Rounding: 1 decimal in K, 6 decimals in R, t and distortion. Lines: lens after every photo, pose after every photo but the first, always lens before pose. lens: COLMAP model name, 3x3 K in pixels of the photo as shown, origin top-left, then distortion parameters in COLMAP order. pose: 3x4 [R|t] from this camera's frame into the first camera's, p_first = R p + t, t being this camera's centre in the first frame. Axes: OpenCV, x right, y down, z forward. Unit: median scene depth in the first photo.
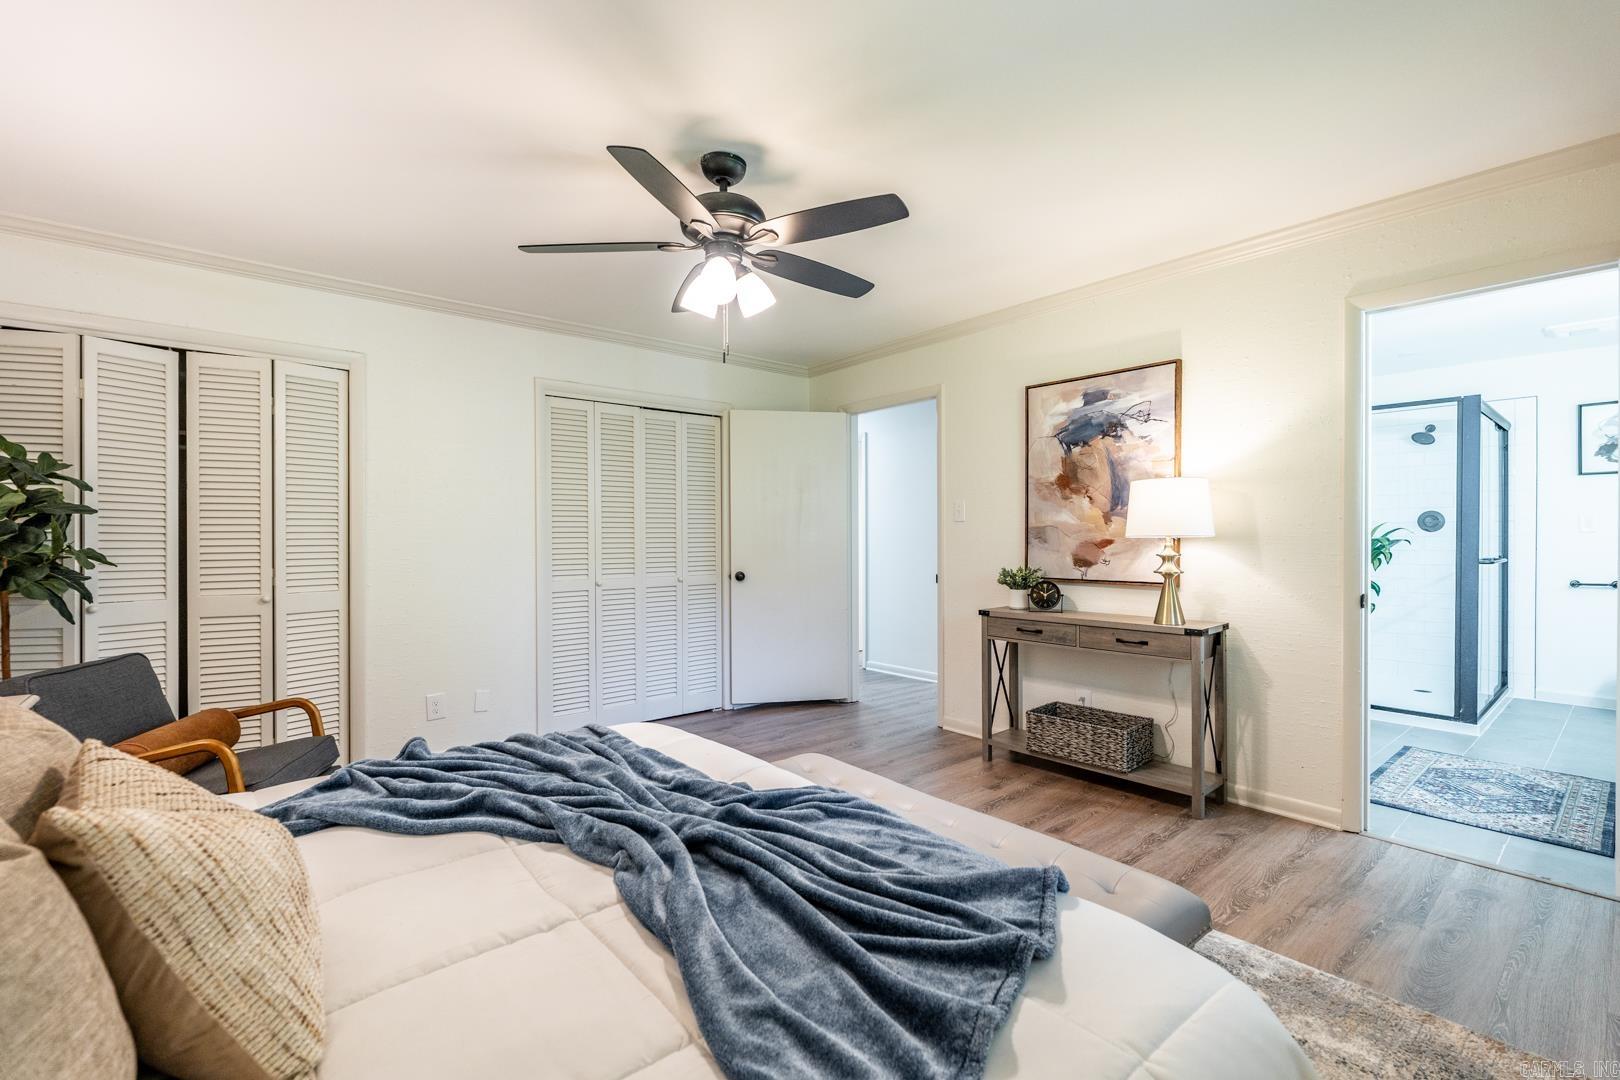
lens RADIAL K [[711.4, 0, 798.8], [0, 711.4, 527.8], [0, 0, 1]] dist [-0.009497, 0.001822]
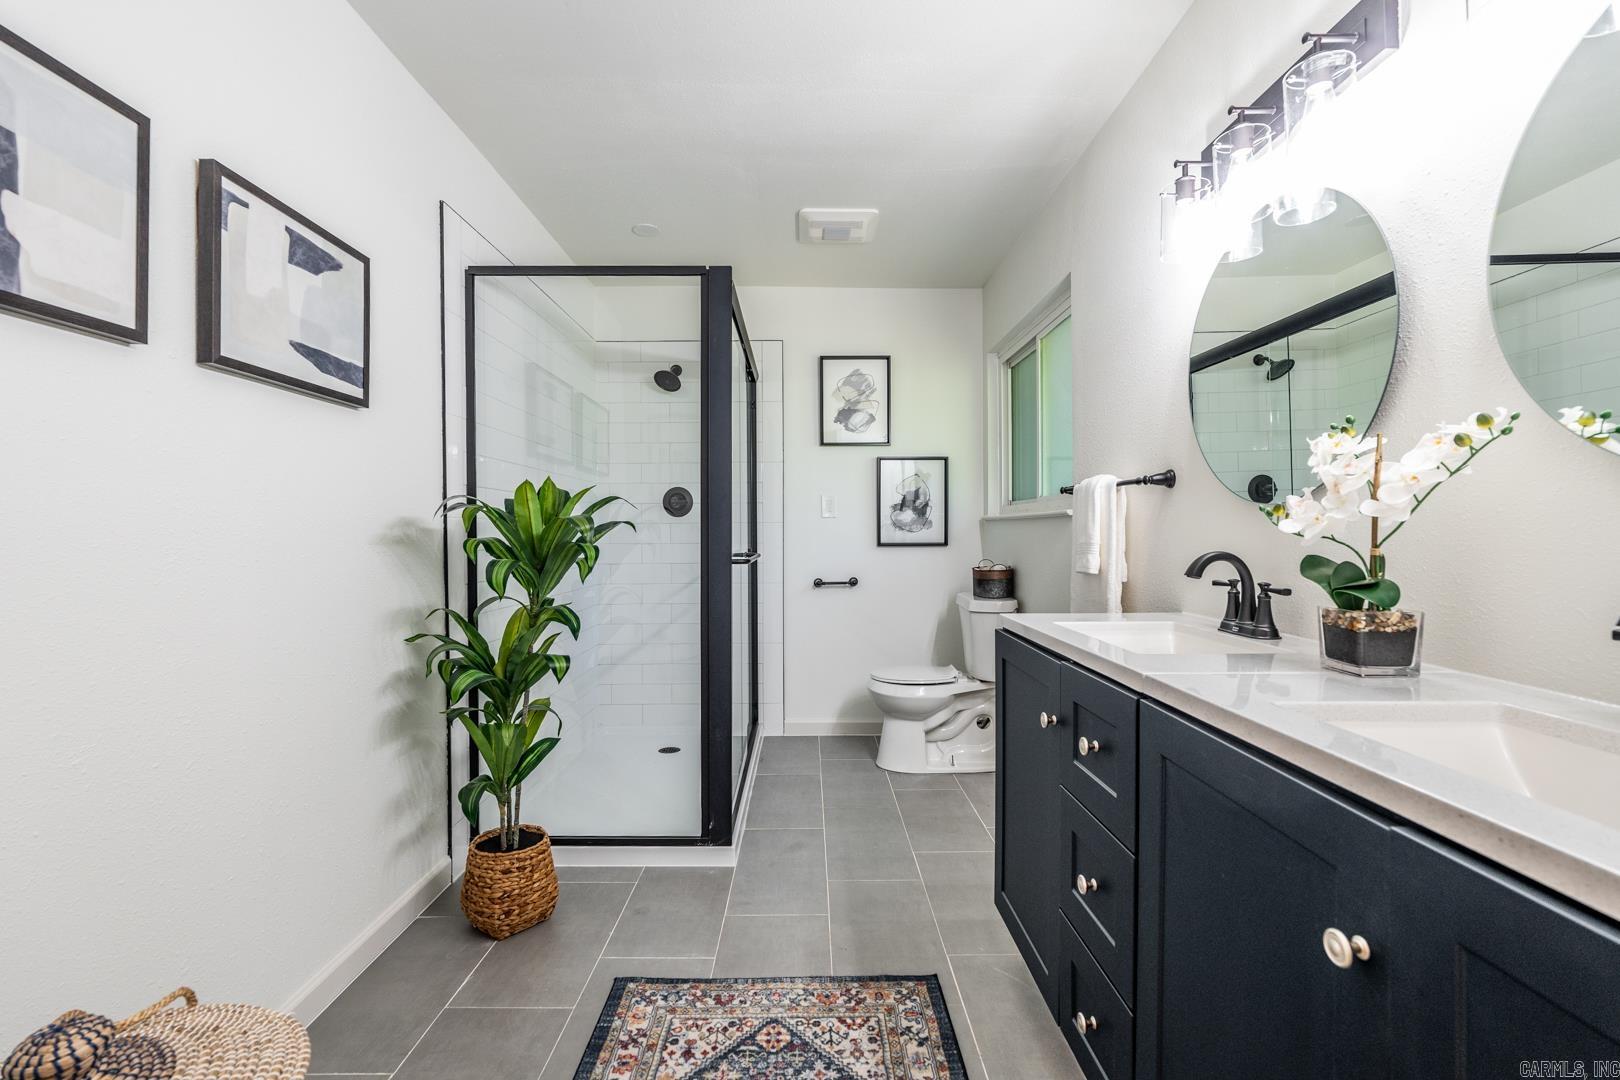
lens RADIAL K [[711.4, 0, 817.1], [0, 711.4, 540.3], [0, 0, 1]] dist [-0.009497, 0.001822]
pose [[0.628881, -0.014352, 0.777369, 0.484620], [0.007743, 0.999896, 0.012197, 0.021864], [-0.777463, -0.001651, 0.628926, 0.505450]]
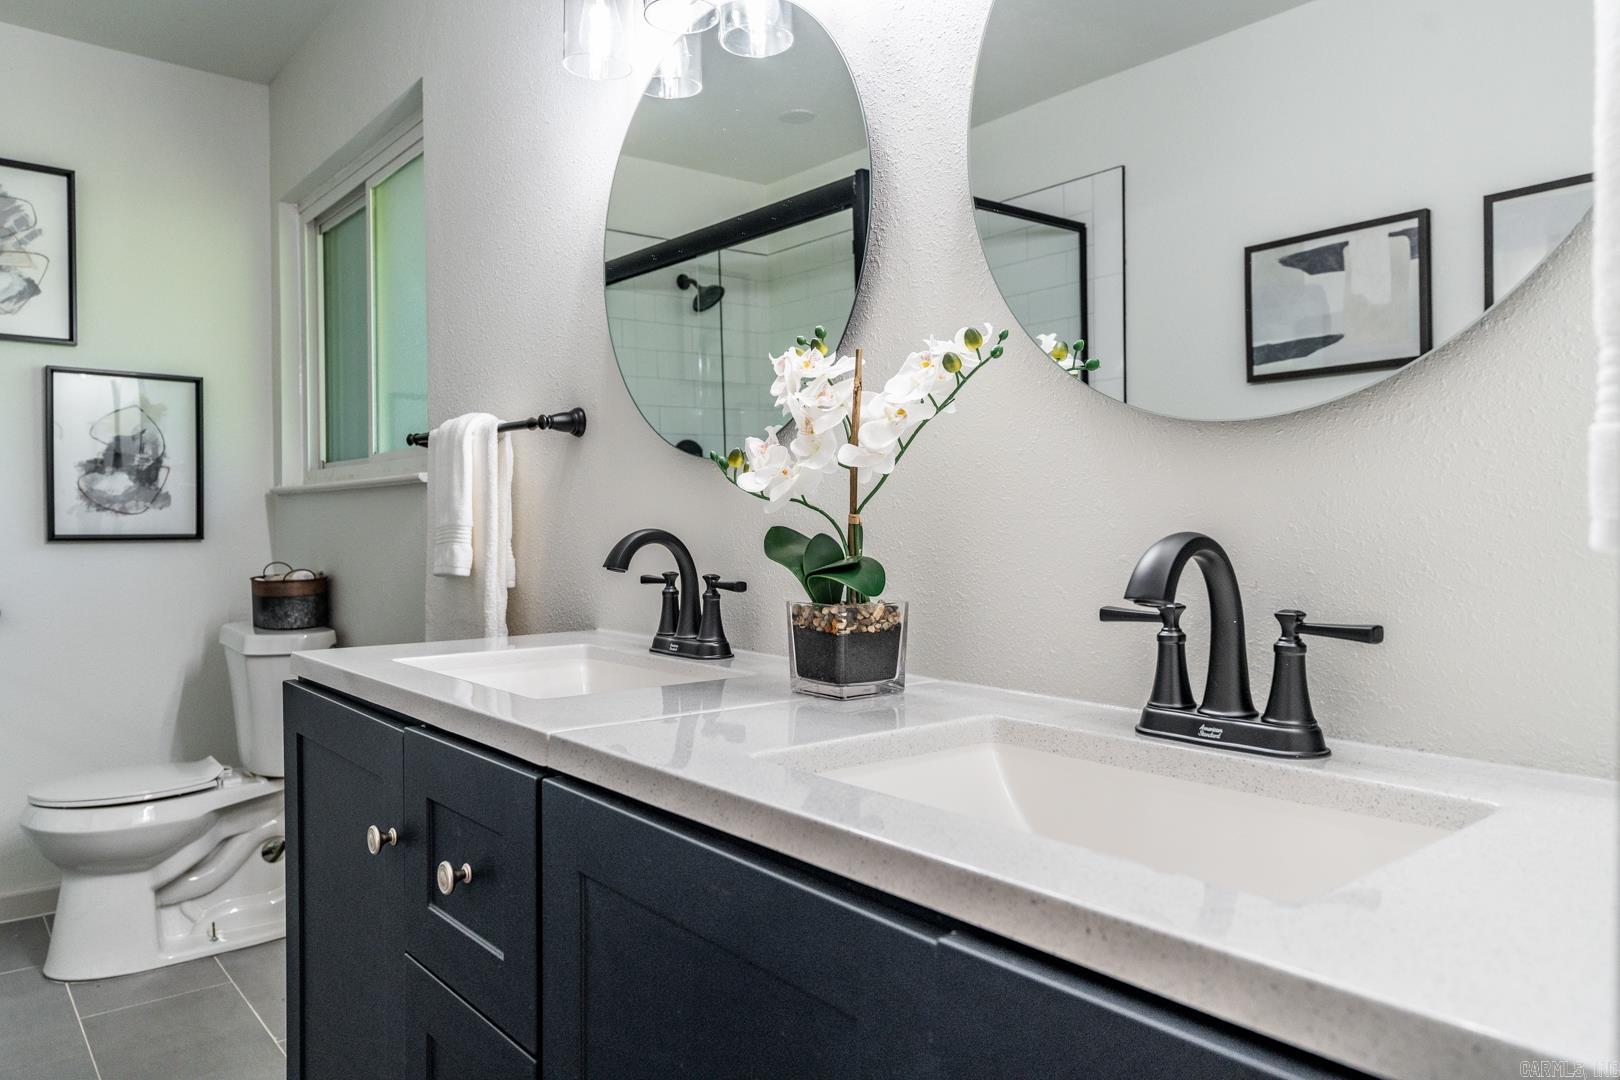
lens RADIAL K [[1084.3, 0, 799.7], [0, 1084.3, 532.6], [0, 0, 1]] dist [0.000050, -0.002109]
pose [[0.009175, -0.009998, 0.999908, 0.534559], [0.007761, 0.999921, 0.009927, 0.031021], [-0.999928, 0.007670, 0.009251, 0.520406]]
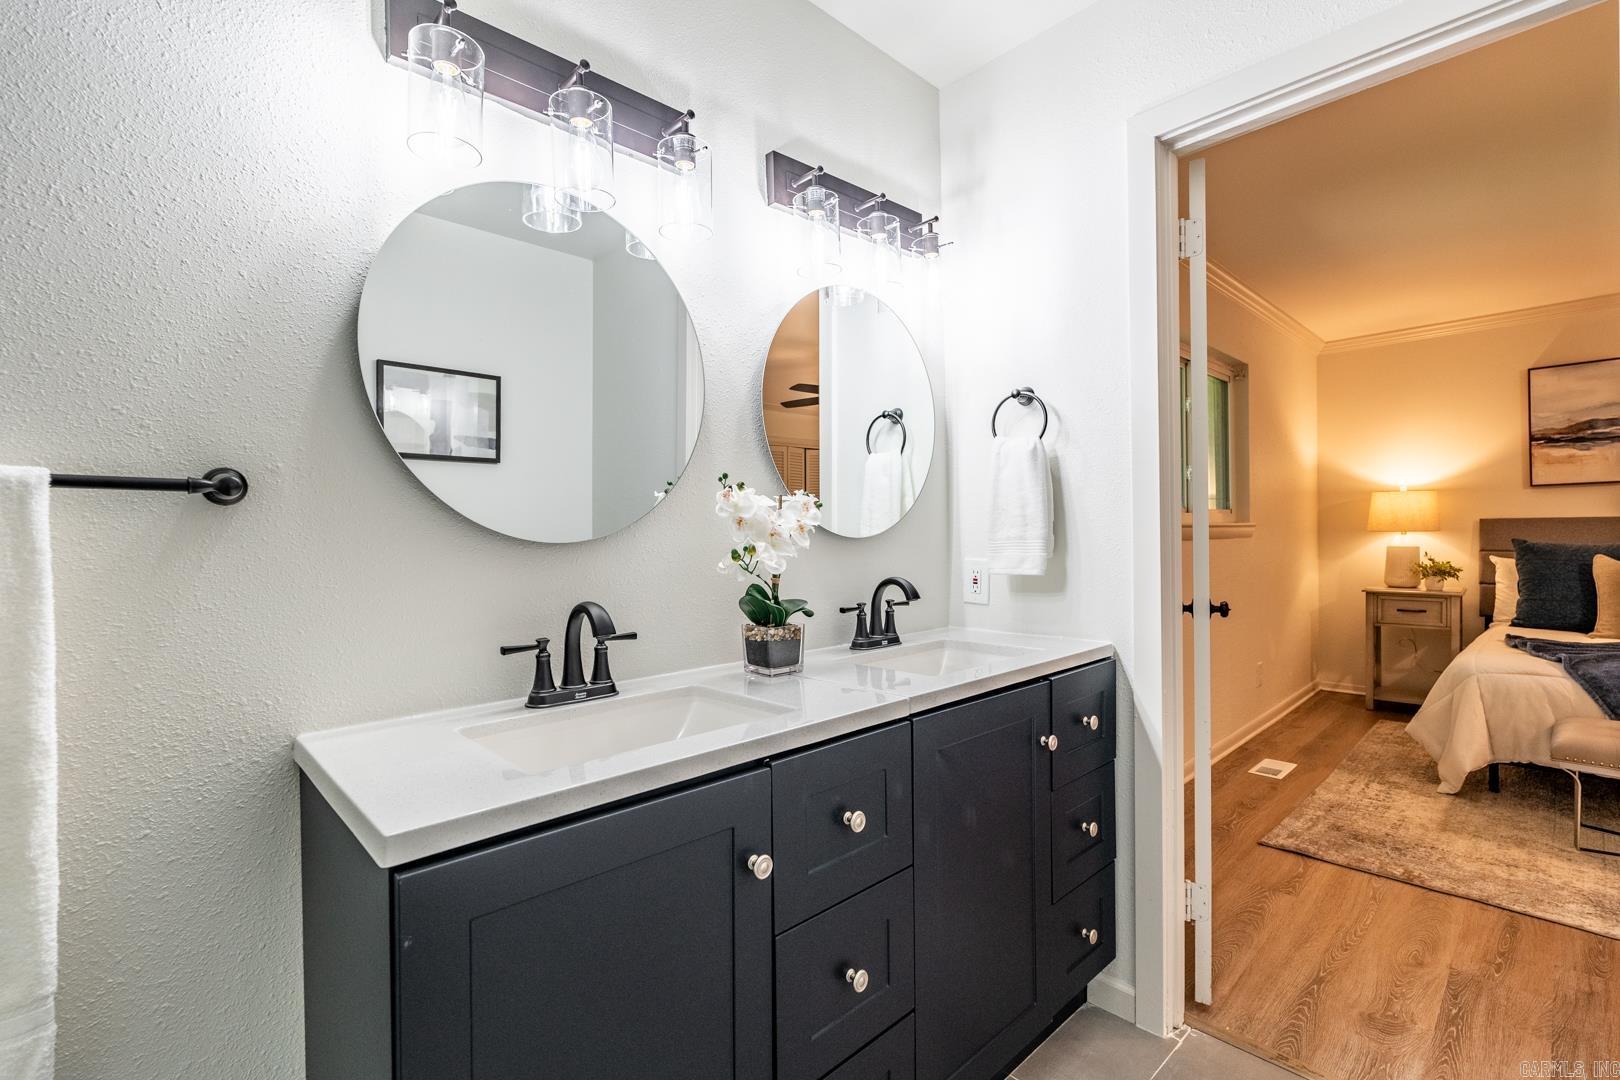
lens RADIAL K [[711.4, 0, 823.0], [0, 711.4, 546.5], [0, 0, 1]] dist [-0.009497, 0.001822]
pose [[-0.997016, 0.025925, -0.072714, 0.789392], [0.025452, 0.999648, 0.007425, 0.012814], [0.072881, 0.005552, -0.997325, 0.838305]]
